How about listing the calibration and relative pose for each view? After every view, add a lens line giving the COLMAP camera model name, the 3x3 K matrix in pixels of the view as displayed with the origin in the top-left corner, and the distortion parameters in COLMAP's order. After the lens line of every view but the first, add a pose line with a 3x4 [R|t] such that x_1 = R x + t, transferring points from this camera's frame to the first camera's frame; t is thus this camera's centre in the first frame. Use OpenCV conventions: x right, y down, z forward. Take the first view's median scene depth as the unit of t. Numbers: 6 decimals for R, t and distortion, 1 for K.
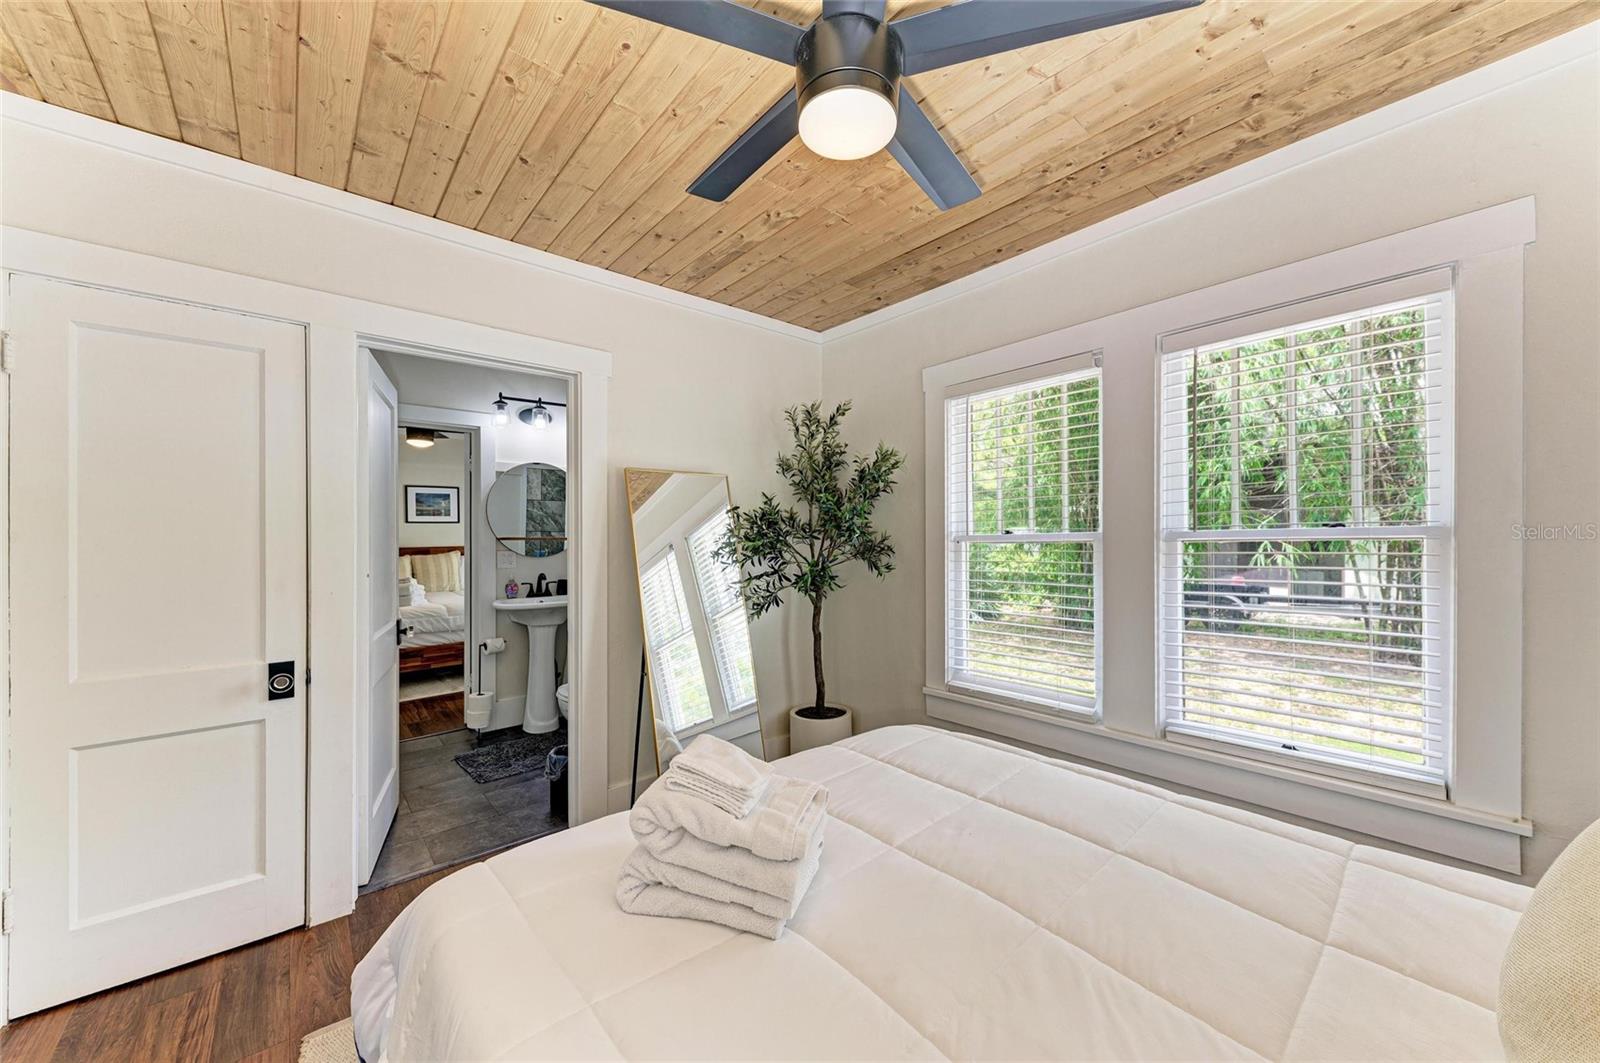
lens RADIAL K [[601.4, 0, 806.0], [0, 601.4, 536.9], [0, 0, 1]] dist [0.008715, -0.000218]
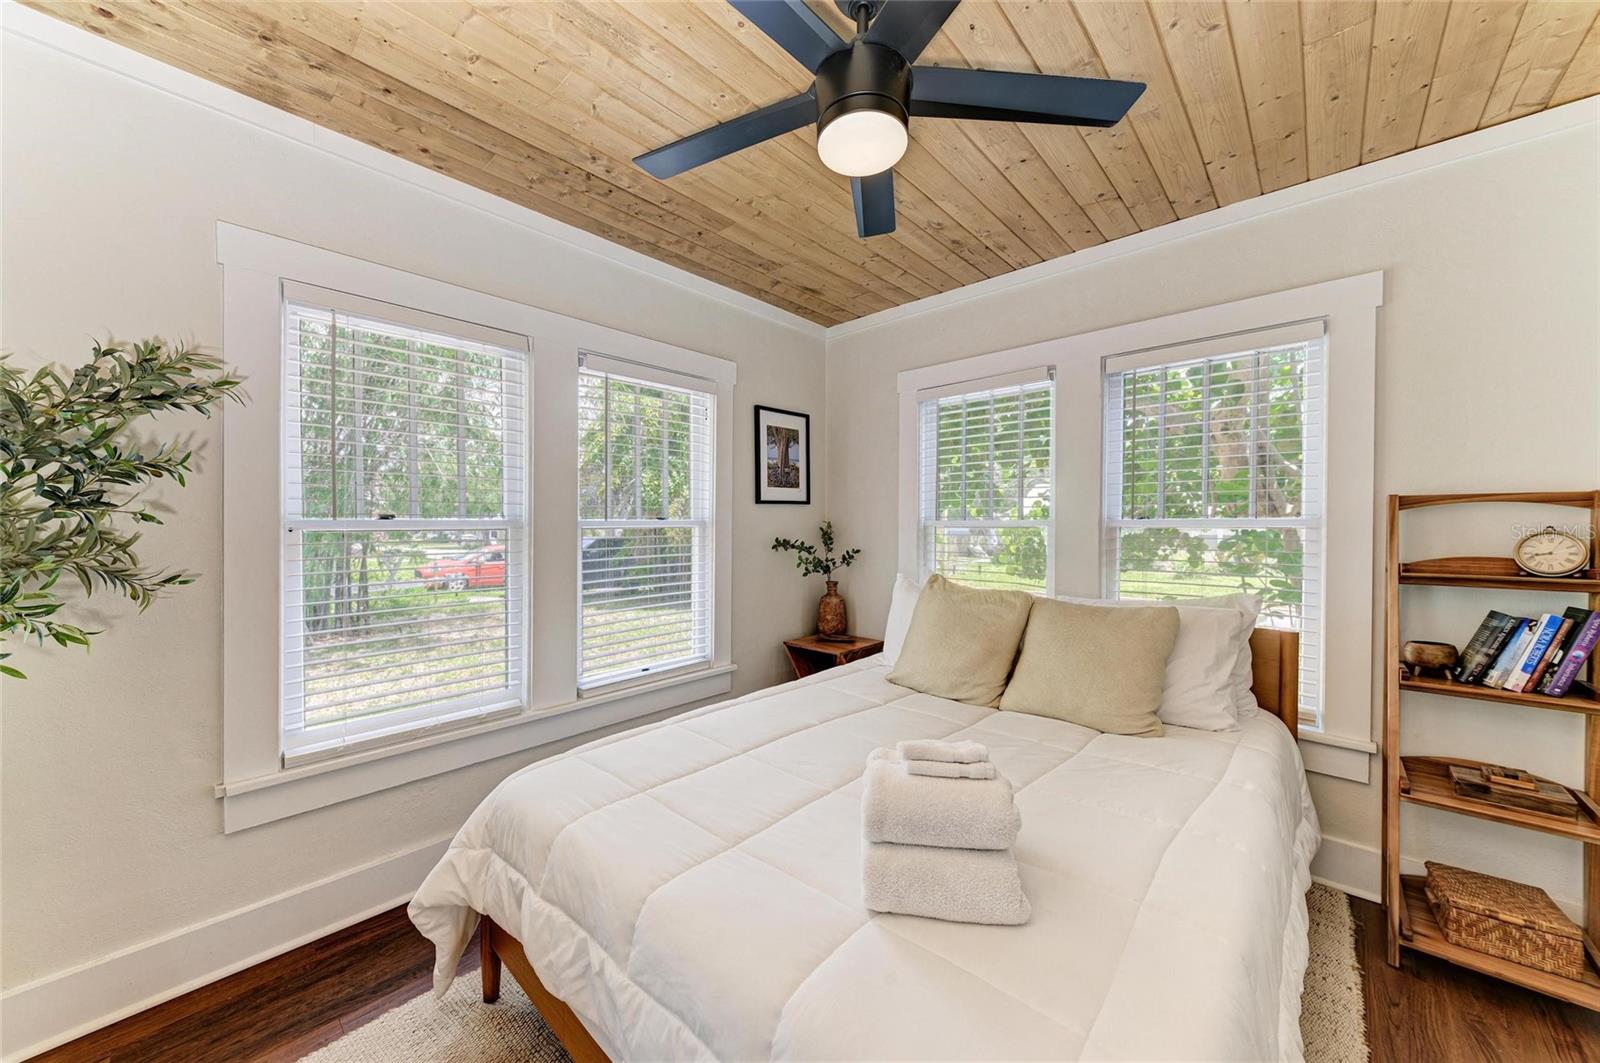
lens RADIAL K [[573.5, 0, 797.2], [0, 573.5, 534.6], [0, 0, 1]] dist [0.001420, 0.000076]
pose [[-0.121539, -0.003671, 0.992580, -0.573672], [-0.000640, 0.999993, 0.003620, 0.015652], [-0.992586, -0.000196, -0.121541, 0.750289]]
